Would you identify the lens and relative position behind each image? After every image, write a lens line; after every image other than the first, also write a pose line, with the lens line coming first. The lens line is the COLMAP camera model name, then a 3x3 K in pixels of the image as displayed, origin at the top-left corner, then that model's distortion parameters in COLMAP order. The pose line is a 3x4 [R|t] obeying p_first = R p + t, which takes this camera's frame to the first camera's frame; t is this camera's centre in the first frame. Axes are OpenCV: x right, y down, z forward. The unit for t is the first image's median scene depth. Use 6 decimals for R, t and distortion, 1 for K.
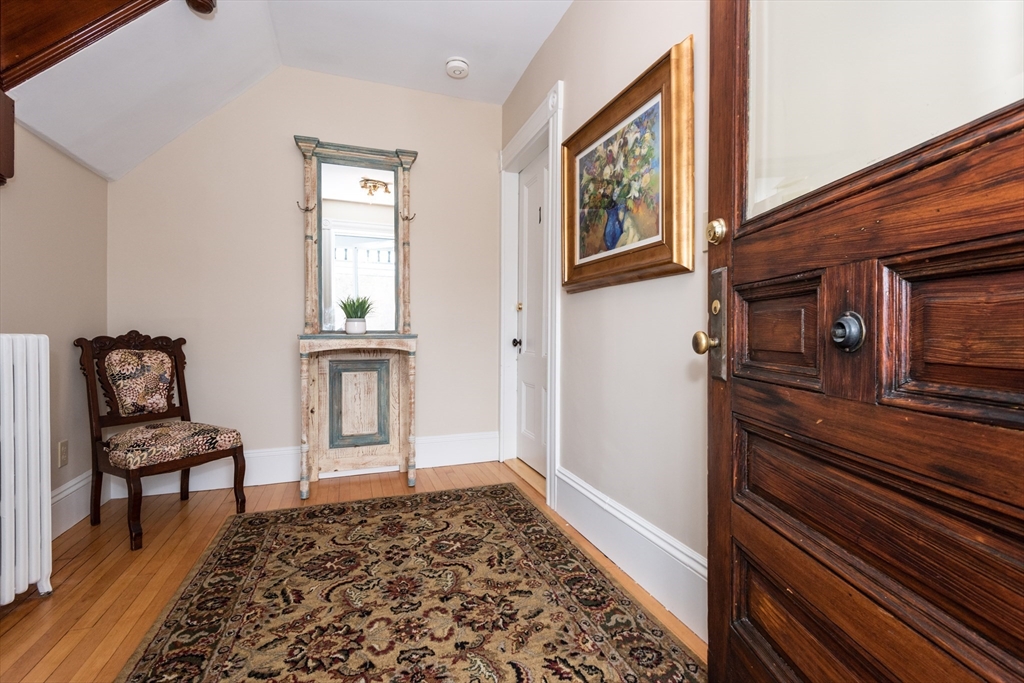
lens RADIAL K [[452.4, 0, 510.1], [0, 452.4, 332.5], [0, 0, 1]] dist [0.019326, -0.011183]
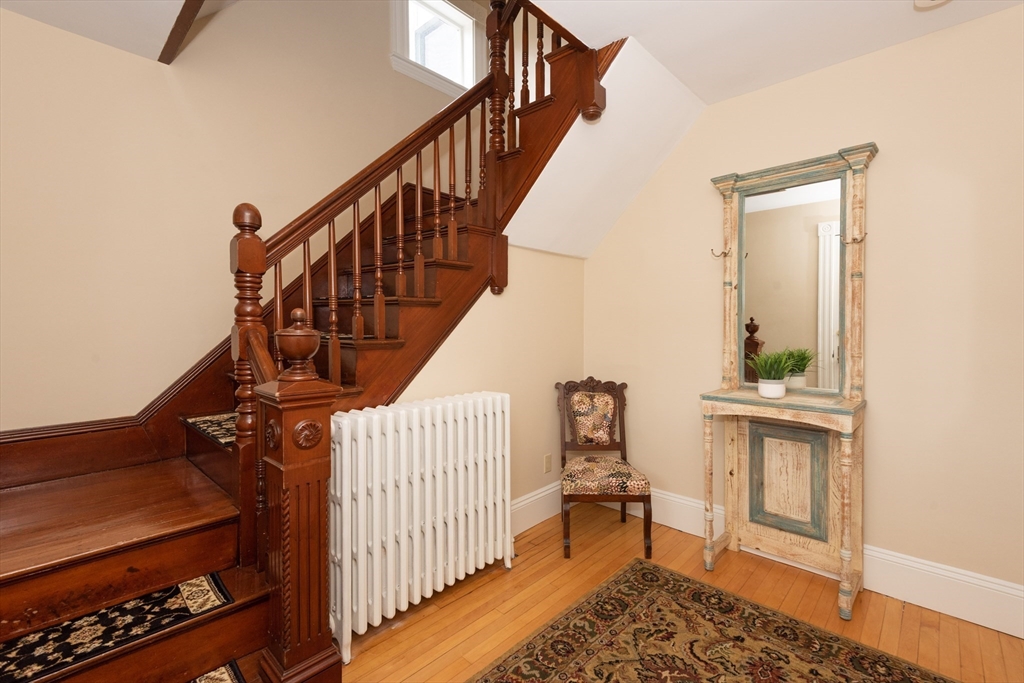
lens RADIAL K [[452.4, 0, 510.1], [0, 452.4, 332.5], [0, 0, 1]] dist [0.019326, -0.011183]
pose [[0.459001, 0.005351, -0.888419, 0.206551], [0.006324, 0.999937, 0.009289, -0.145438], [0.888413, -0.009882, 0.458939, 0.222535]]
